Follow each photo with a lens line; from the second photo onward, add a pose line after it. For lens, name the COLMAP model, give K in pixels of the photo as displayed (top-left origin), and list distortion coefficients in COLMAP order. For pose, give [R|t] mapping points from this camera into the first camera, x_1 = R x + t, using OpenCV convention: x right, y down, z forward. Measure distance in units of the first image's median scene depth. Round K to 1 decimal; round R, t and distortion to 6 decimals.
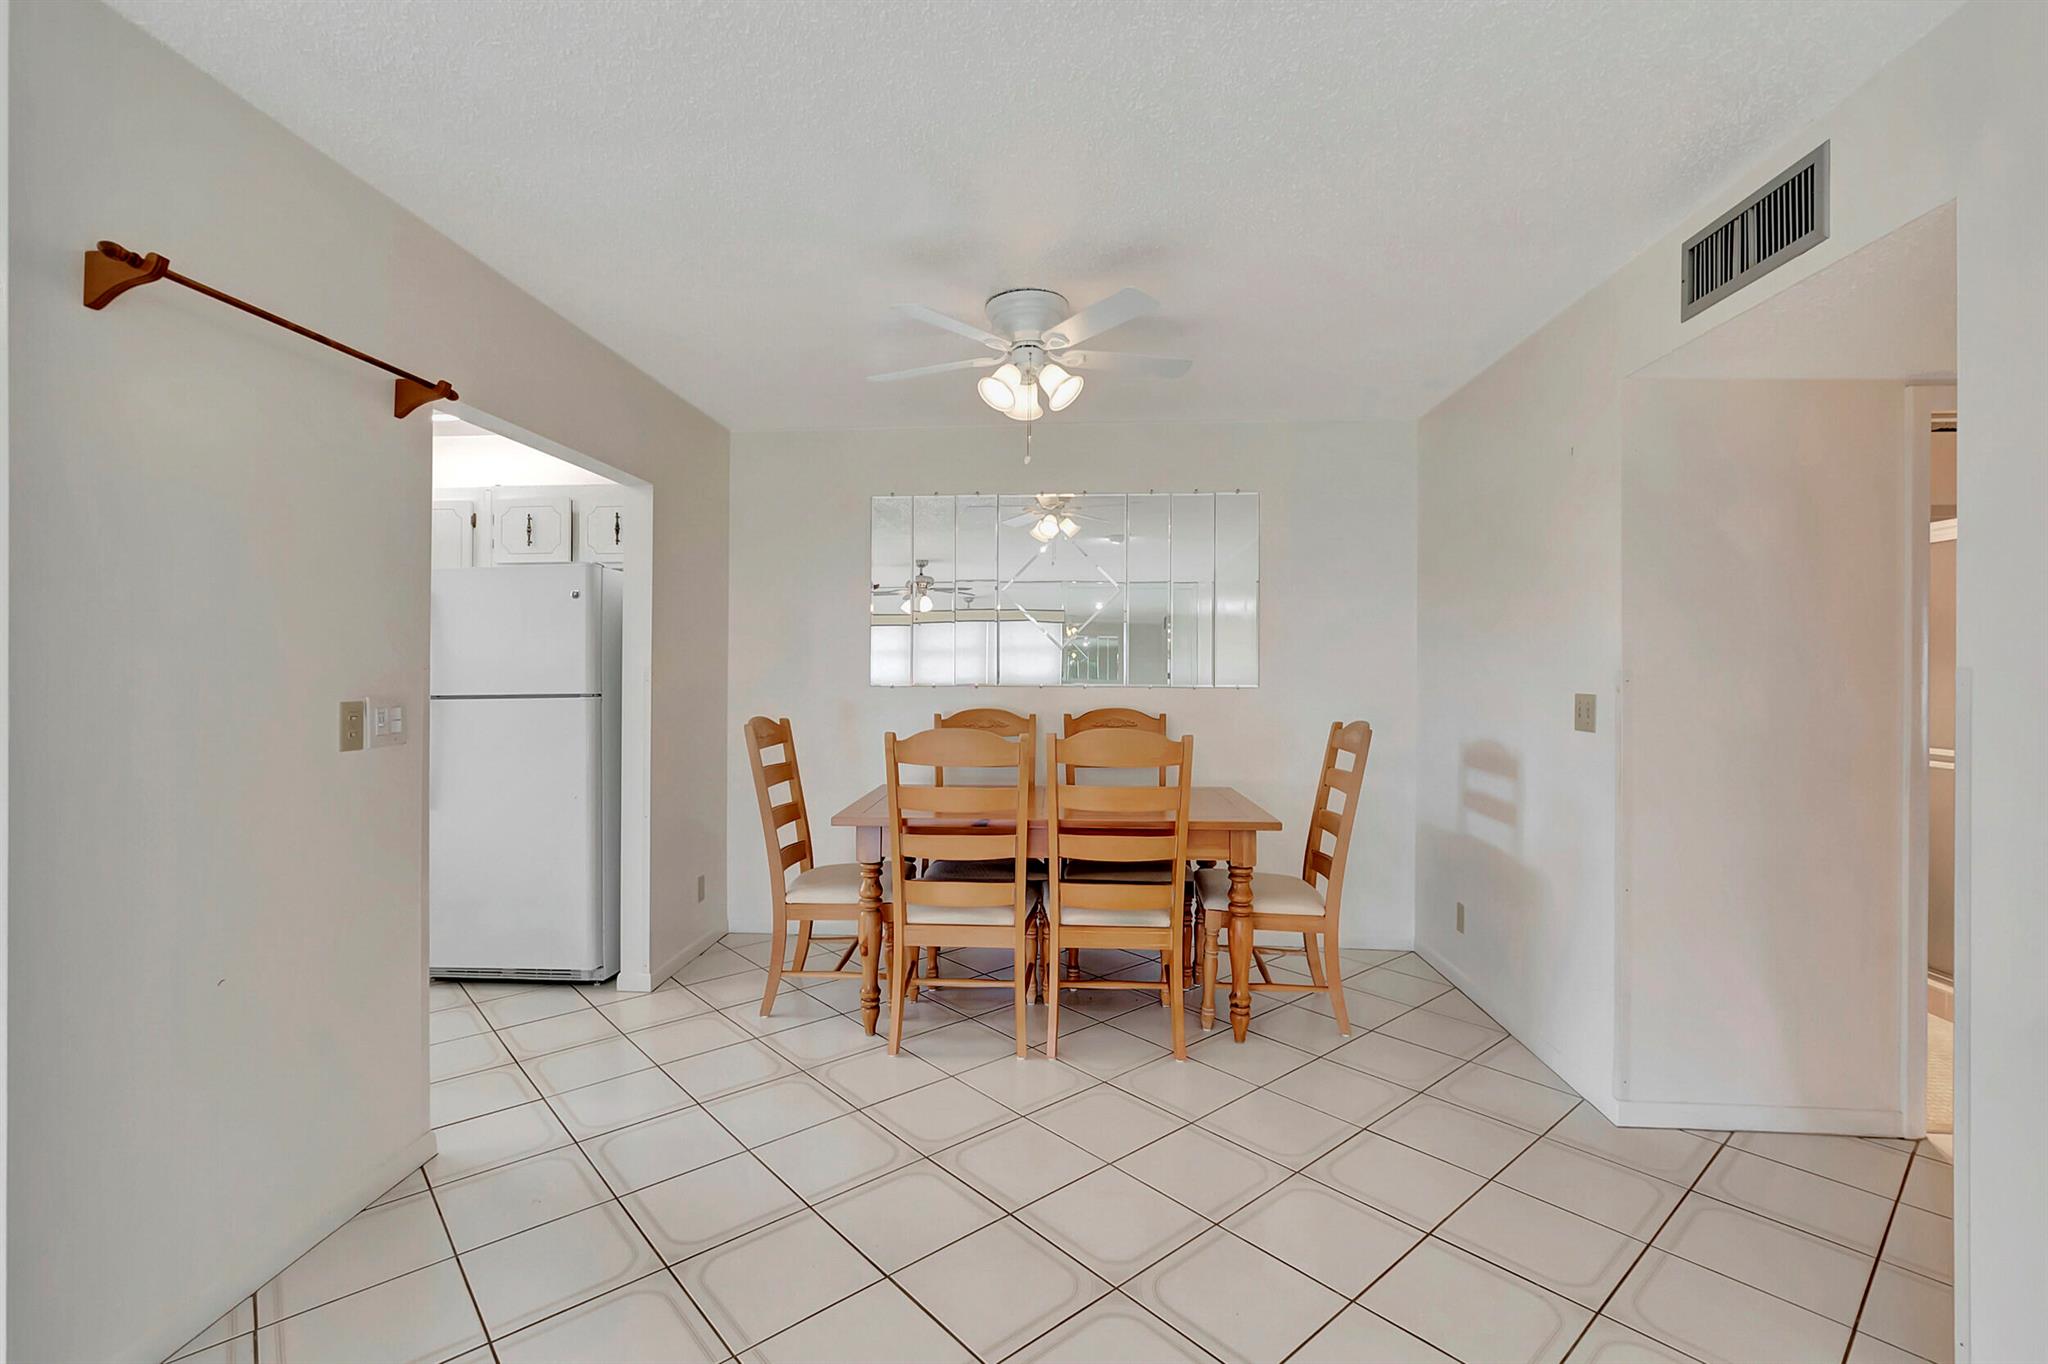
lens RADIAL K [[905.8, 0, 1010.7], [0, 905.8, 669.2], [0, 0, 1]] dist [-0.000635, -0.000138]
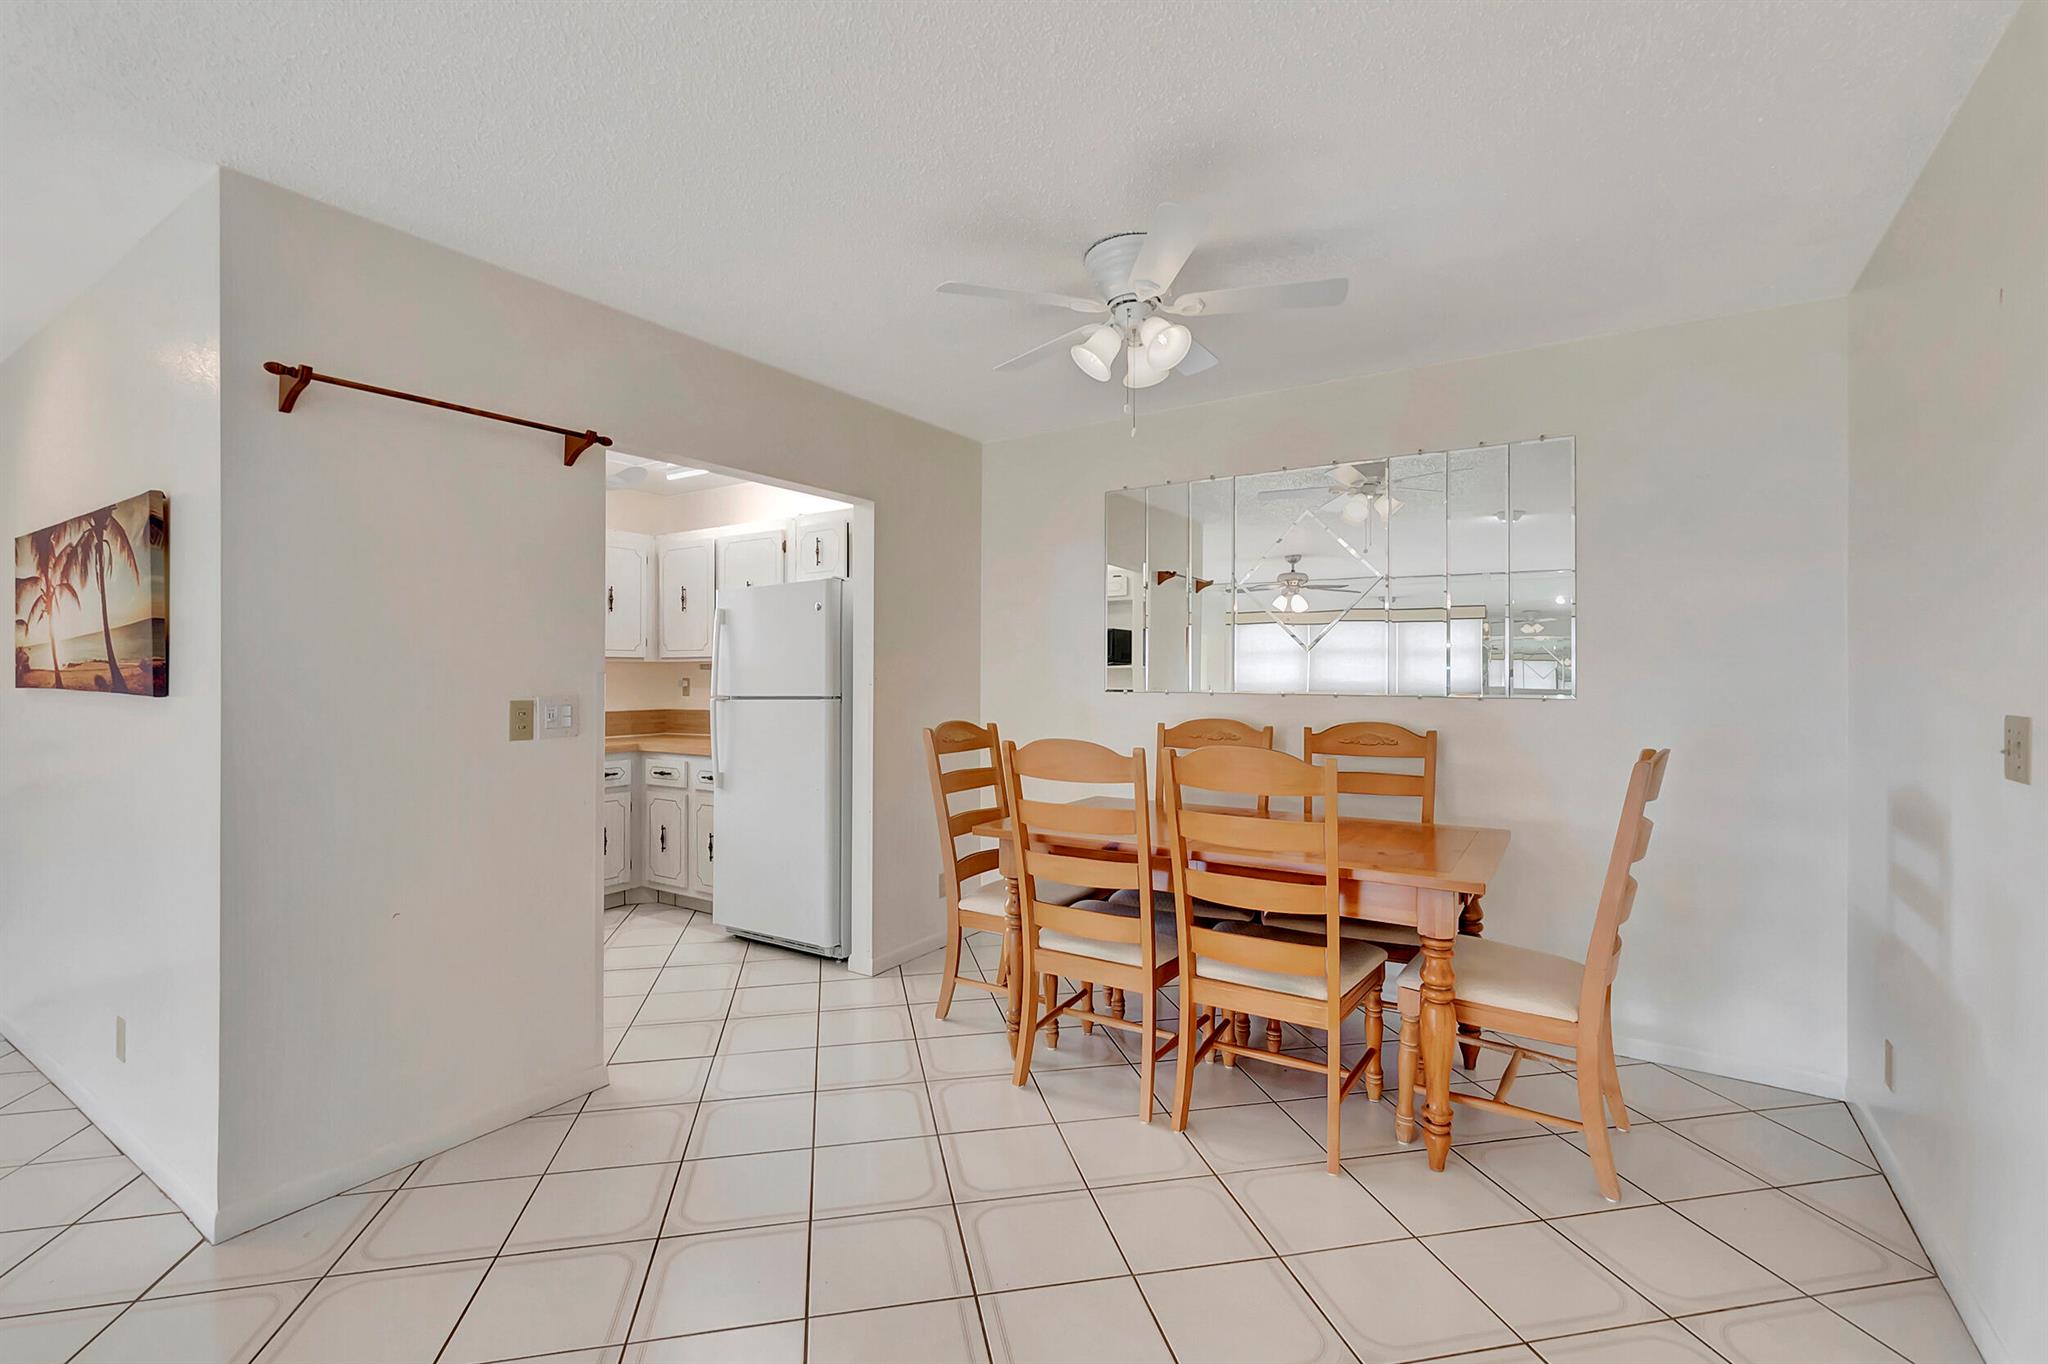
lens RADIAL K [[910.9, 0, 1025.6], [0, 910.9, 670.3], [0, 0, 1]] dist [-0.001992, -0.000509]
pose [[0.872237, -0.003226, -0.489073, 0.306381], [0.000889, 0.999987, -0.005011, 0.000918], [0.489083, 0.003936, 0.872228, 0.163685]]
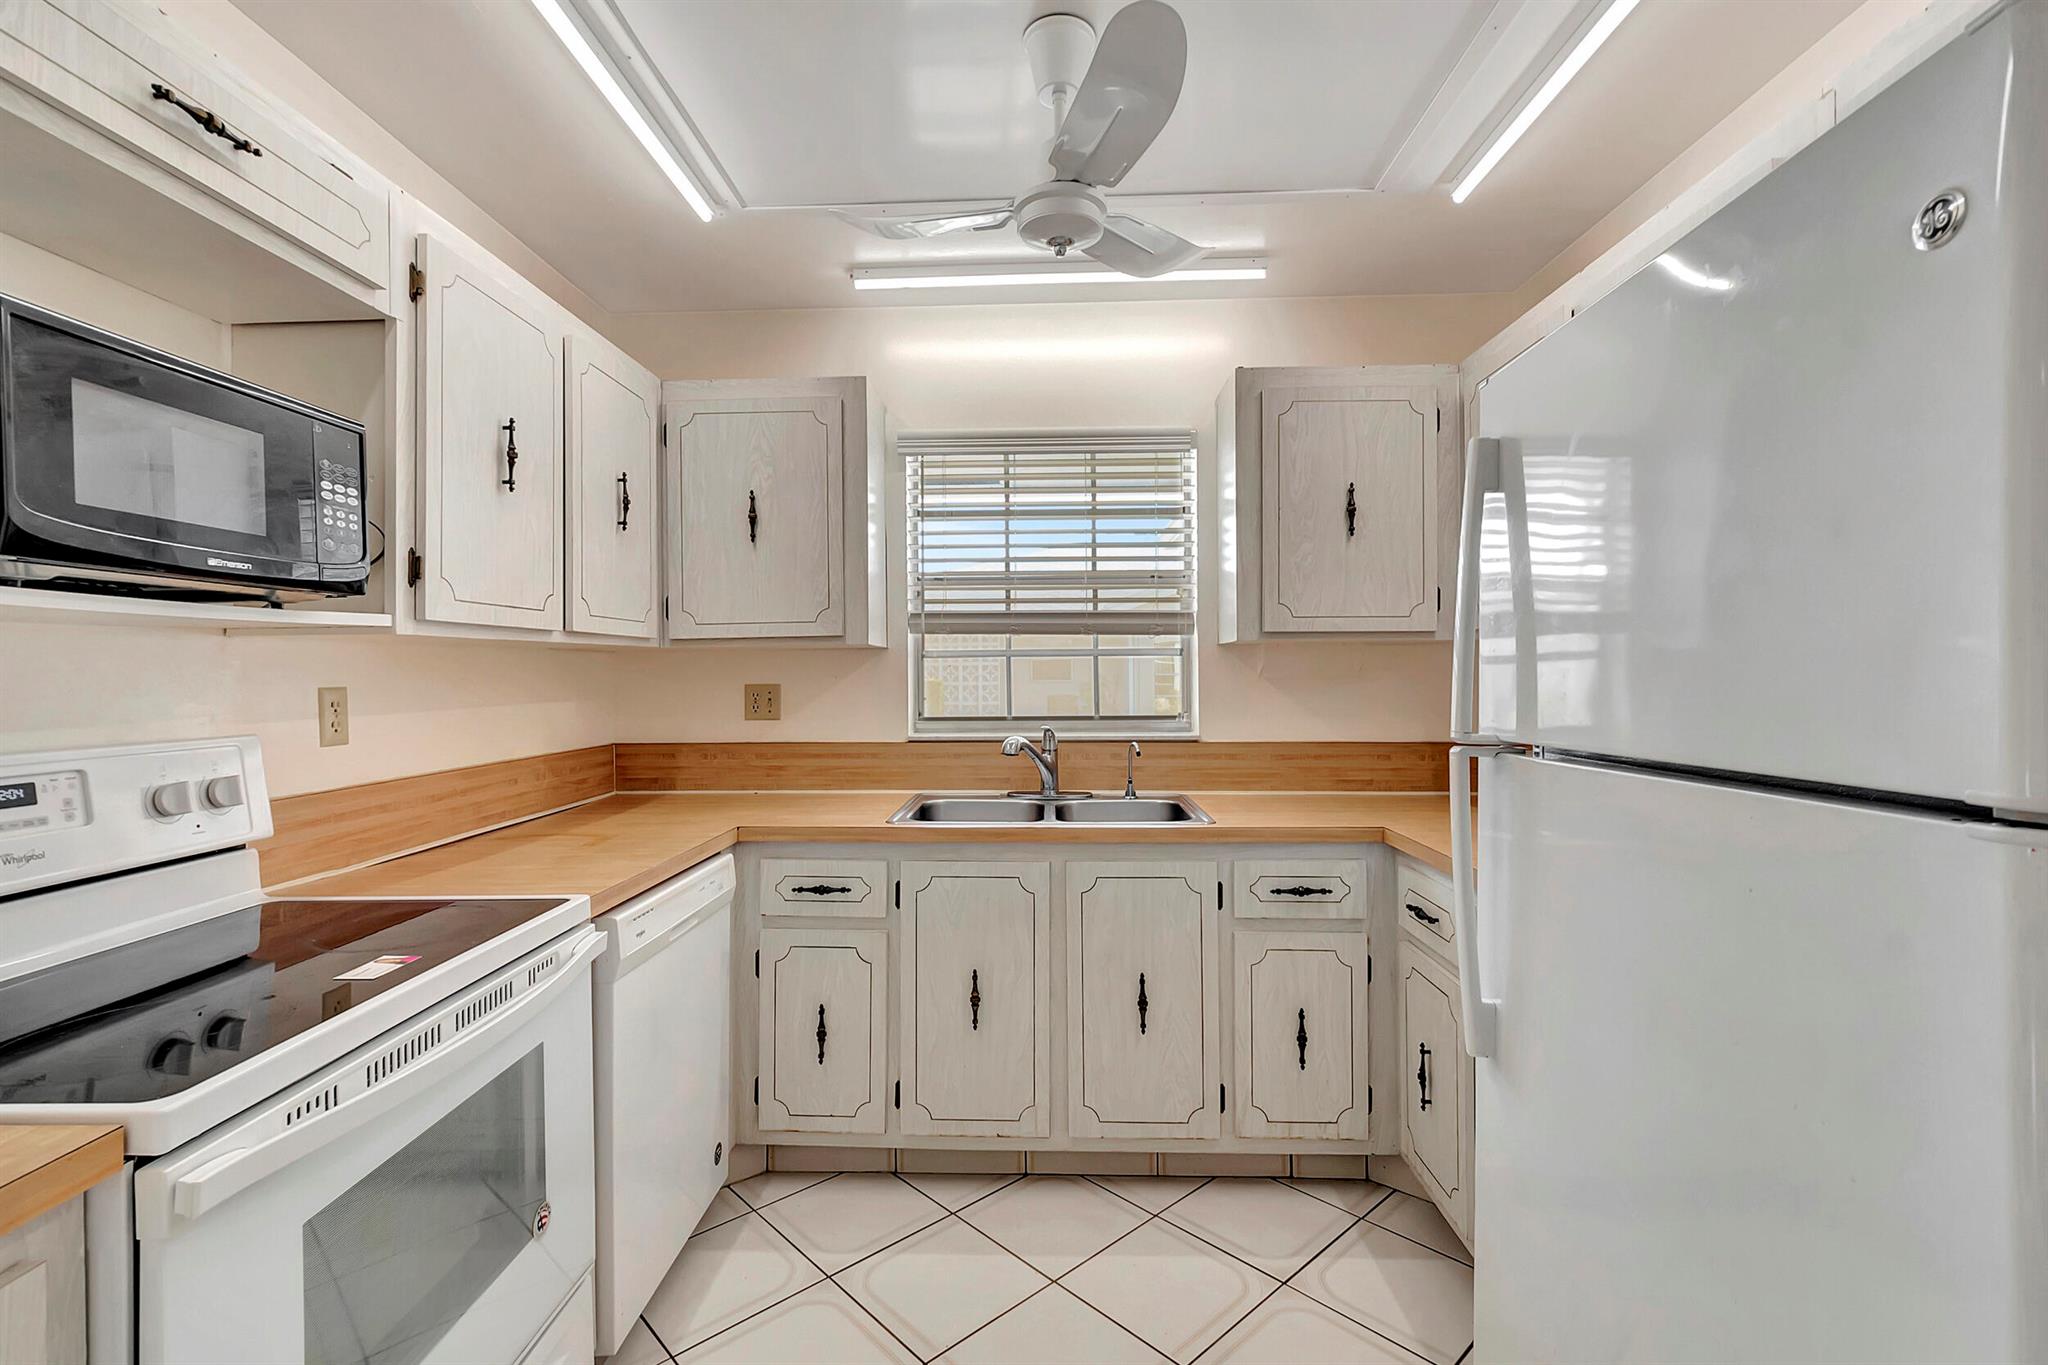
lens RADIAL K [[912.6, 0, 1025.1], [0, 912.6, 674.0], [0, 0, 1]] dist [0.000794, -0.000968]
pose [[0.040469, 0.001746, -0.999179, -0.338802], [0.000028, 0.999998, 0.001749, 0.003378], [0.999181, -0.000098, 0.040469, 0.872662]]
